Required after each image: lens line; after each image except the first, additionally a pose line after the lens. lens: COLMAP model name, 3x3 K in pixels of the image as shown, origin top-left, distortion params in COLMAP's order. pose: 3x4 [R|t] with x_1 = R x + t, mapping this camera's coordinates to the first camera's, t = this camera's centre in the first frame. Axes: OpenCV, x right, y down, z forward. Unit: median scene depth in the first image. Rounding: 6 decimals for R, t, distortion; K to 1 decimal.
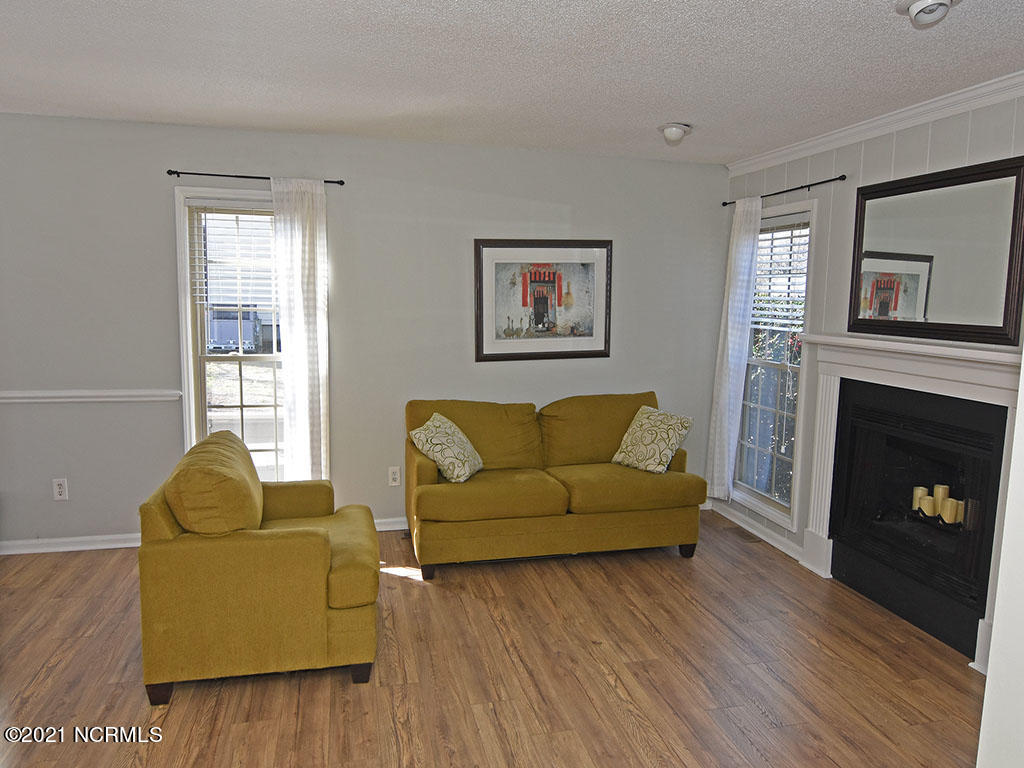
lens RADIAL K [[683.7, 0, 512.0], [0, 683.7, 384.0], [0, 0, 1]] dist [0.002331, -0.000338]
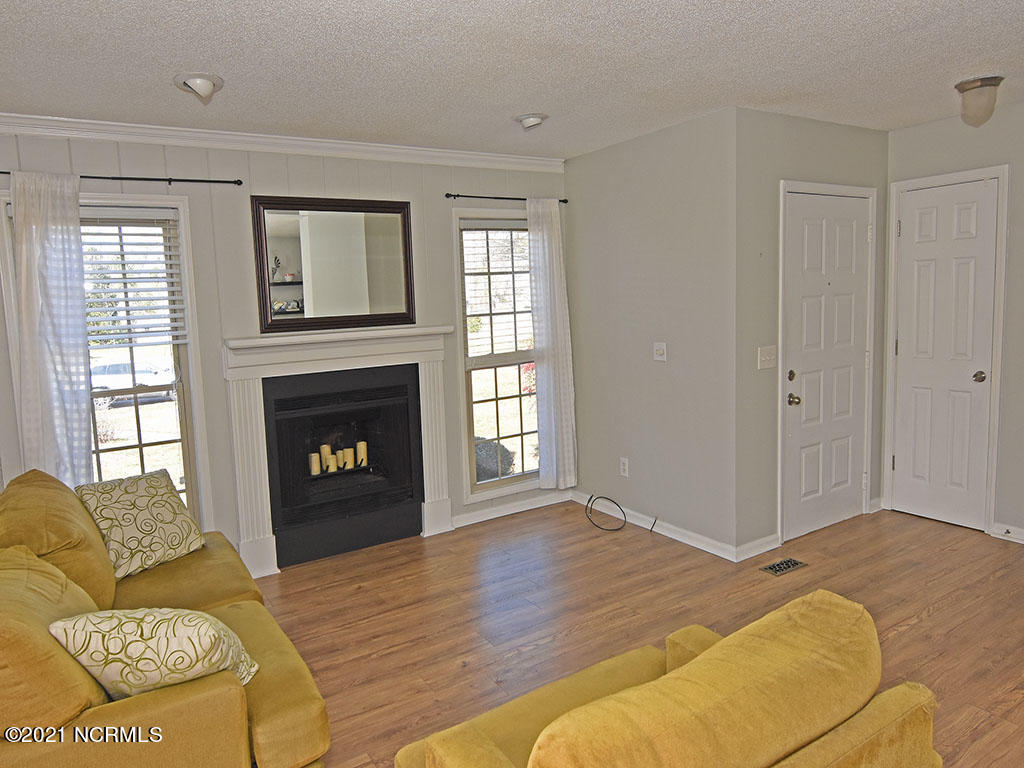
lens RADIAL K [[683.7, 0, 512.0], [0, 683.7, 384.0], [0, 0, 1]] dist [0.002331, -0.000338]
pose [[-0.328805, -0.125091, 0.936077, -0.638068], [0.164401, 0.968473, 0.187168, -0.137914], [-0.929978, 0.215434, -0.297874, 1.001455]]
